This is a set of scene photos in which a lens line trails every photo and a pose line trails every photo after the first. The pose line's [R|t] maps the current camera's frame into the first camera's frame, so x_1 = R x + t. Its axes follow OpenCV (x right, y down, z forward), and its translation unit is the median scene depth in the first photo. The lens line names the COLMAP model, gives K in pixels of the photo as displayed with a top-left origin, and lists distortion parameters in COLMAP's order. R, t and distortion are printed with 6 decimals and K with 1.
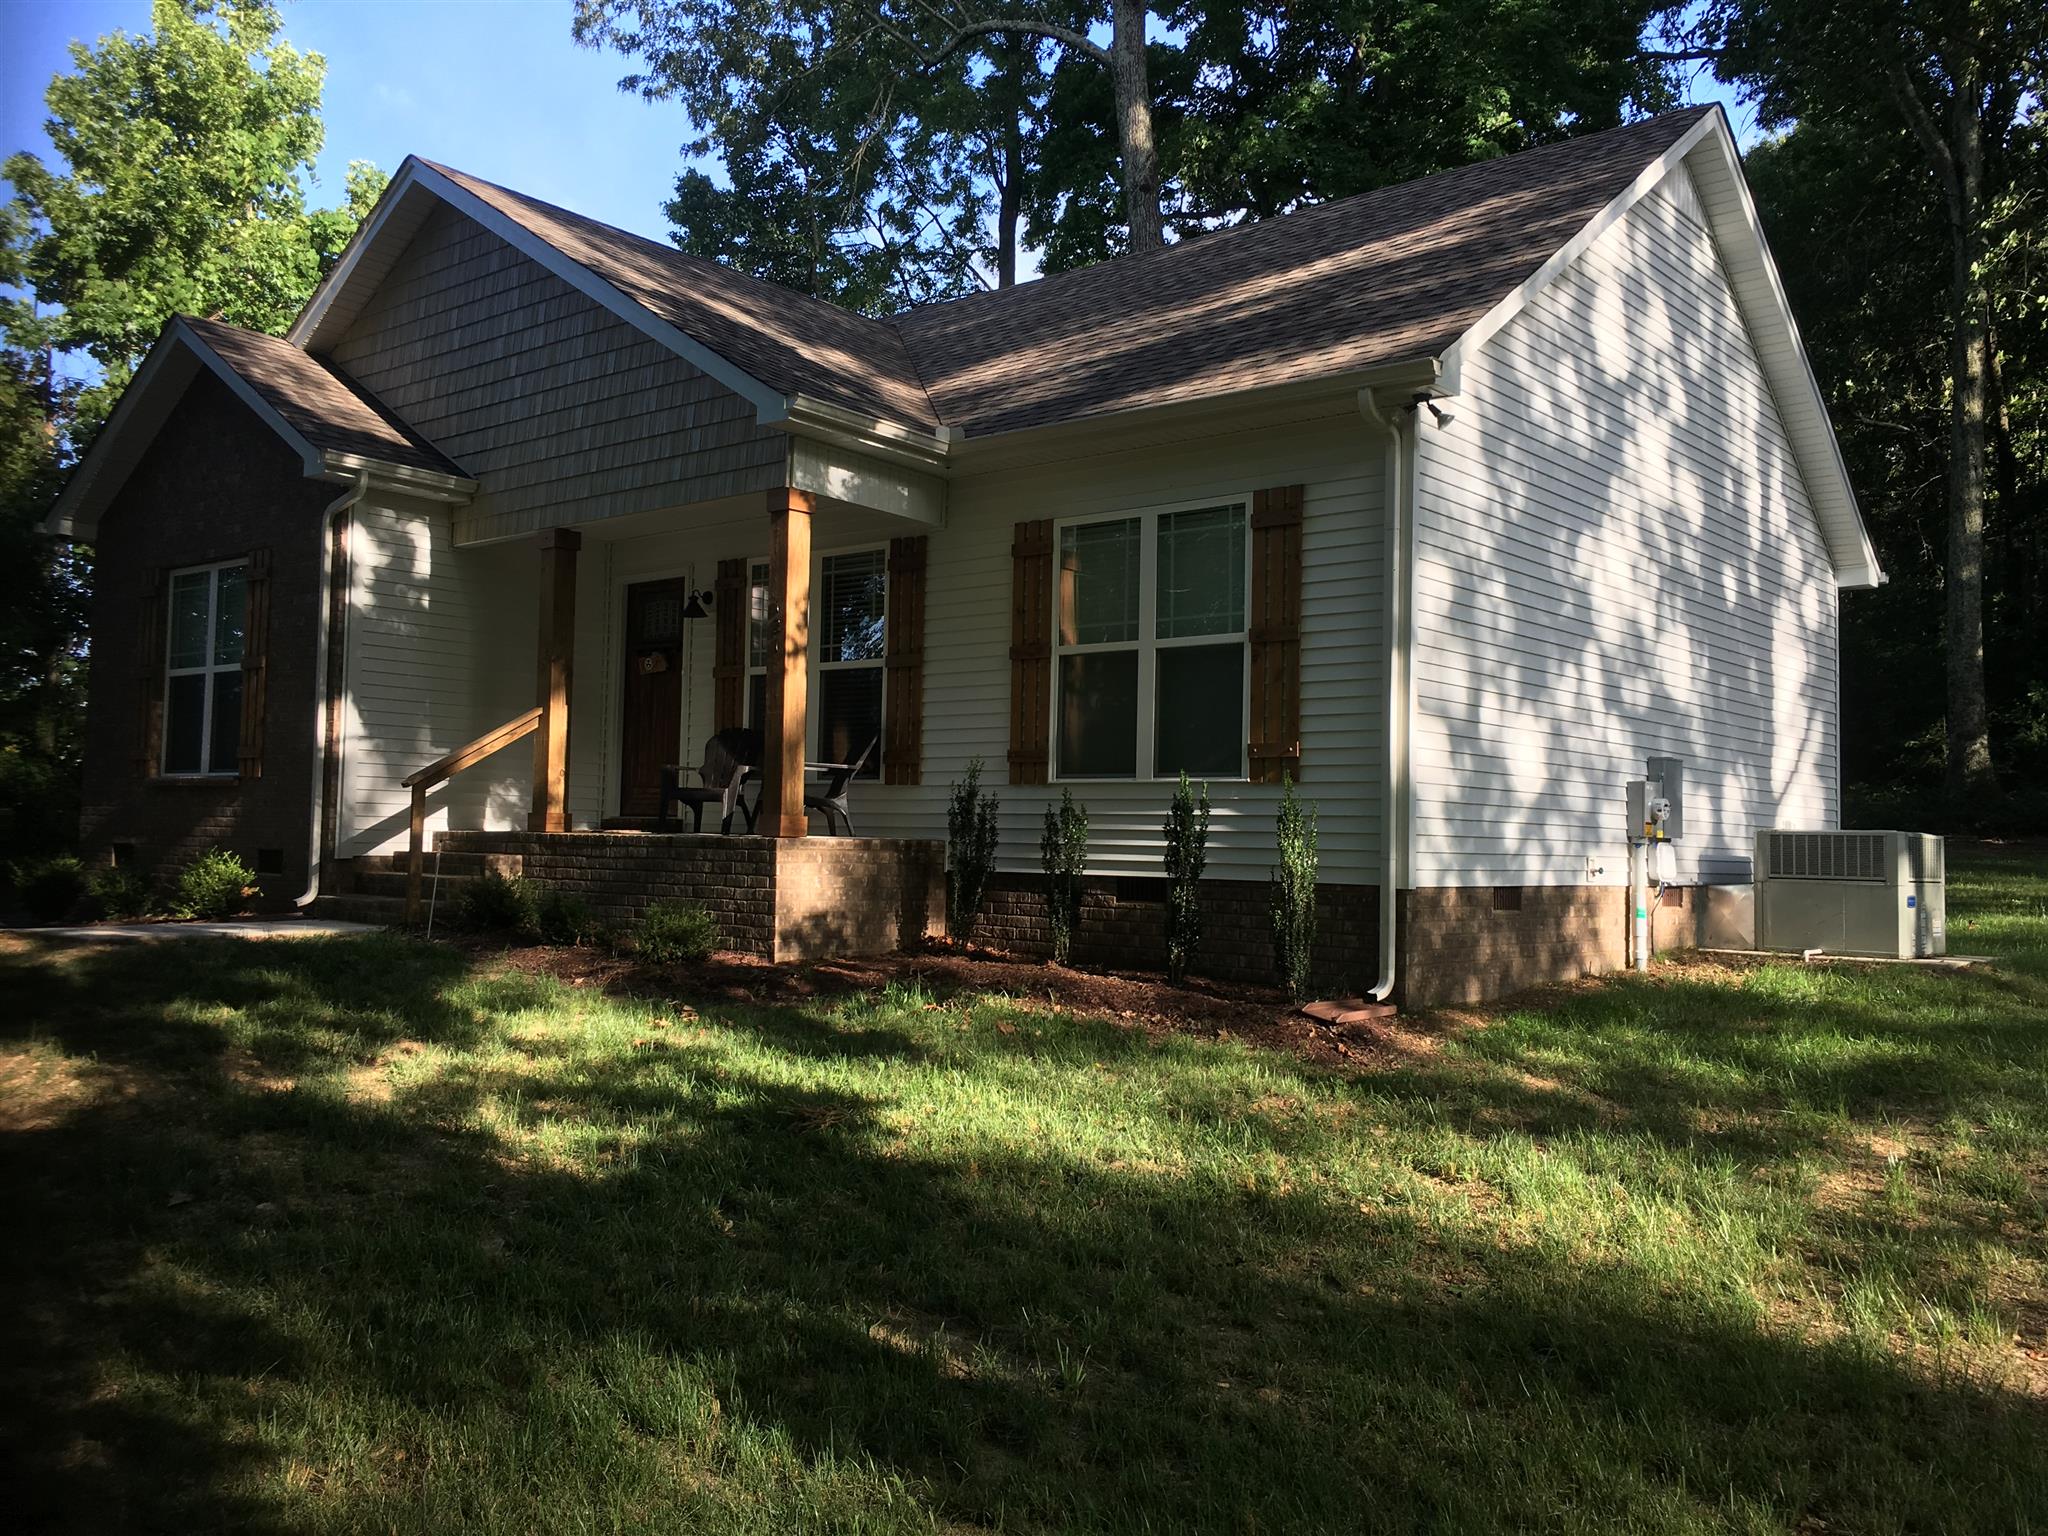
lens RADIAL K [[1738.1, 0, 1024.0], [0, 1738.1, 768.0], [0, 0, 1]] dist [0.024144, 0.000994]
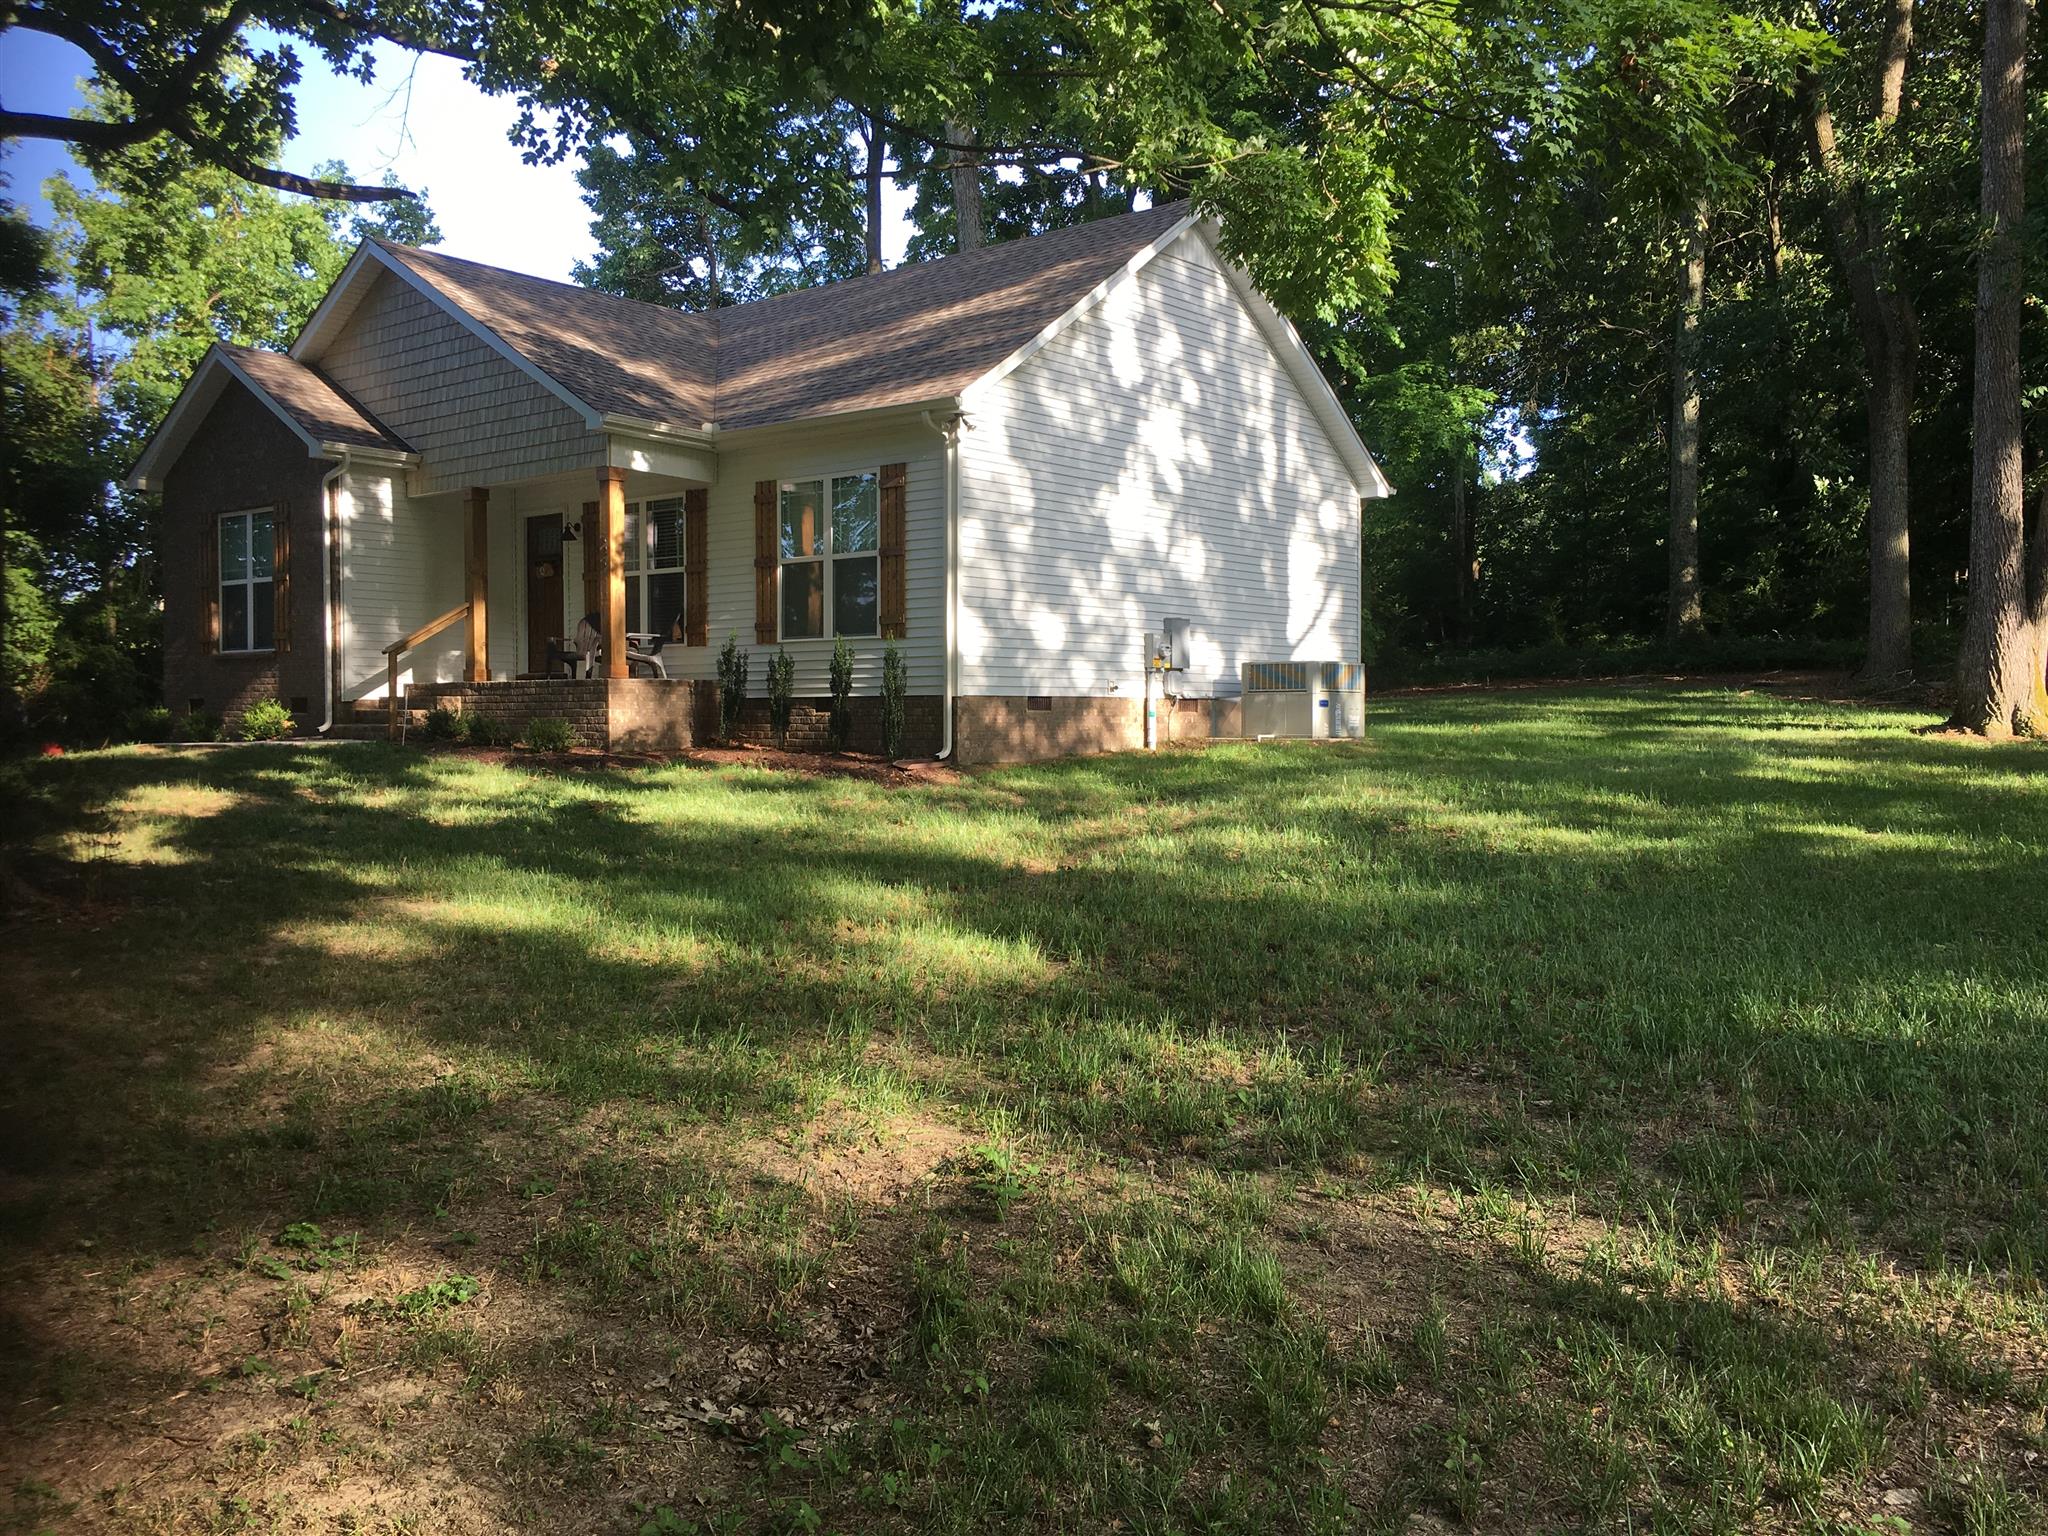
lens RADIAL K [[1726.6, 0, 1024.0], [0, 1726.6, 768.0], [0, 0, 1]] dist [0.041689, -0.003761]
pose [[0.999681, -0.023471, 0.009346, 0.209451], [0.022717, 0.997002, 0.073963, 0.010173], [-0.011054, -0.073727, 0.997217, -0.587148]]
